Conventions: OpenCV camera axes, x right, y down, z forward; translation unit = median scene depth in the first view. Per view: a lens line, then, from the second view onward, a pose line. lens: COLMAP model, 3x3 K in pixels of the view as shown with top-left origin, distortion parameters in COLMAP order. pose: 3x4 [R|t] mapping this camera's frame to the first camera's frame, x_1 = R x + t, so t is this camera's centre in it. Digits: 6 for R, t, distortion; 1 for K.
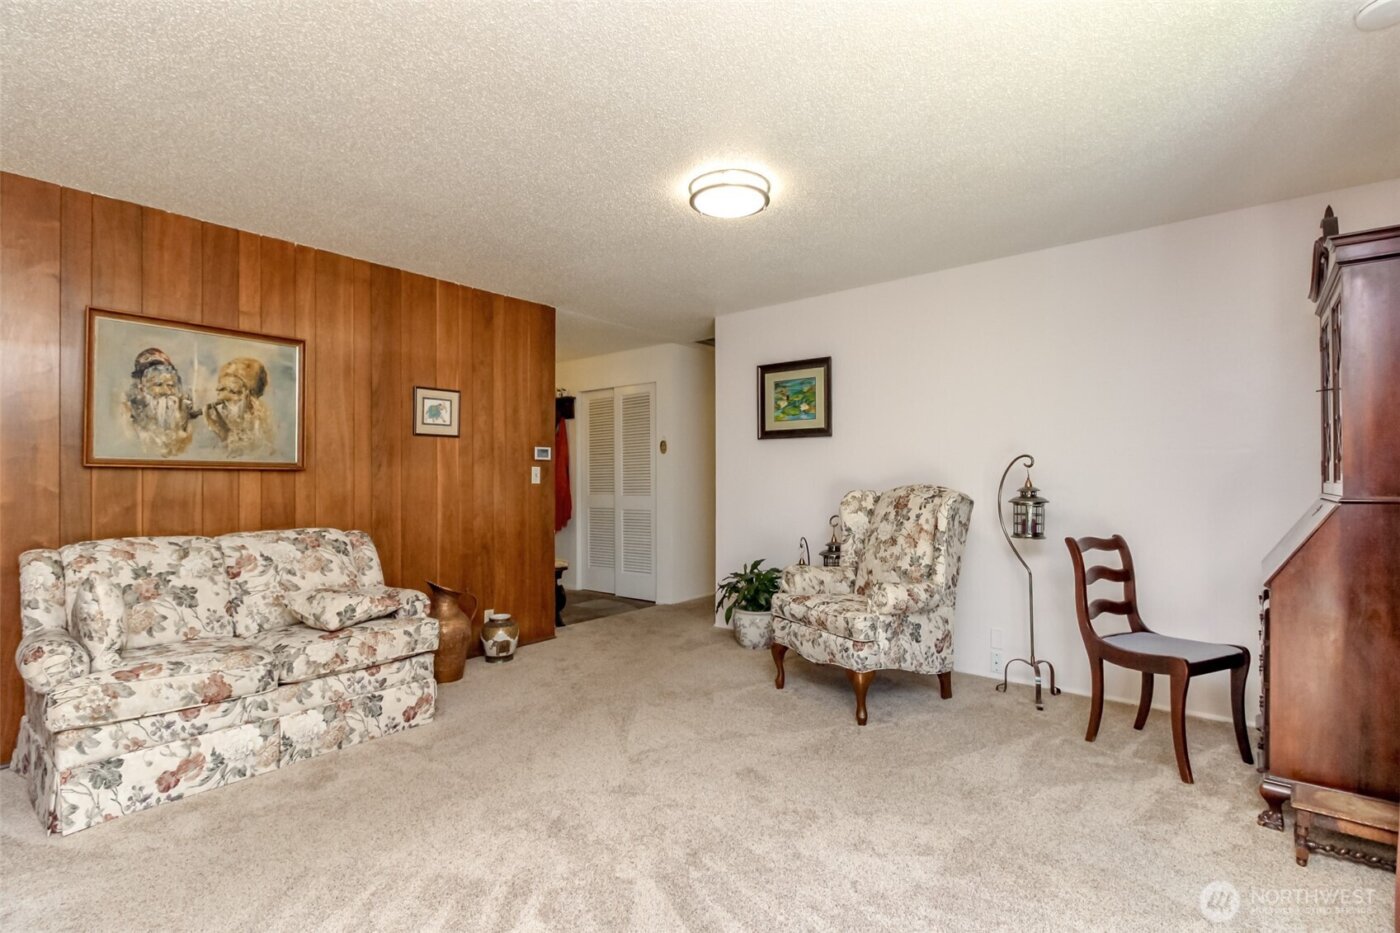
lens RADIAL K [[657.8, 0, 698.2], [0, 657.8, 479.8], [0, 0, 1]] dist [0.000109, -0.000339]
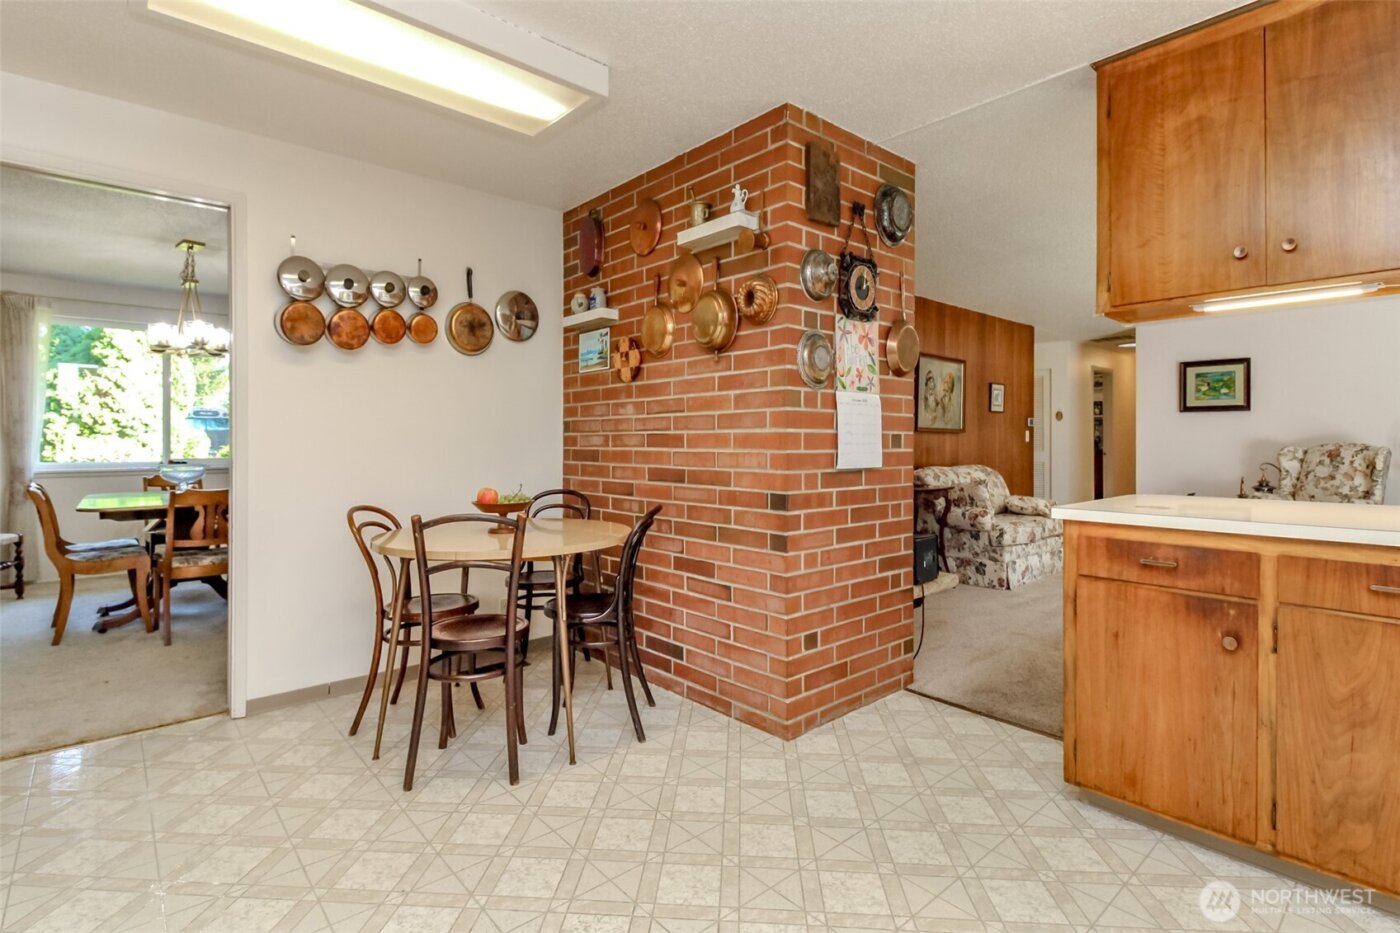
lens RADIAL K [[689.7, 0, 697.6], [0, 689.7, 439.8], [0, 0, 1]] dist [0.002300, -0.000038]
pose [[0.986638, 0.003441, -0.162891, -0.888366], [-0.004013, 0.999987, -0.003183, 0.011478], [0.162878, 0.003794, 0.986639, -0.857883]]
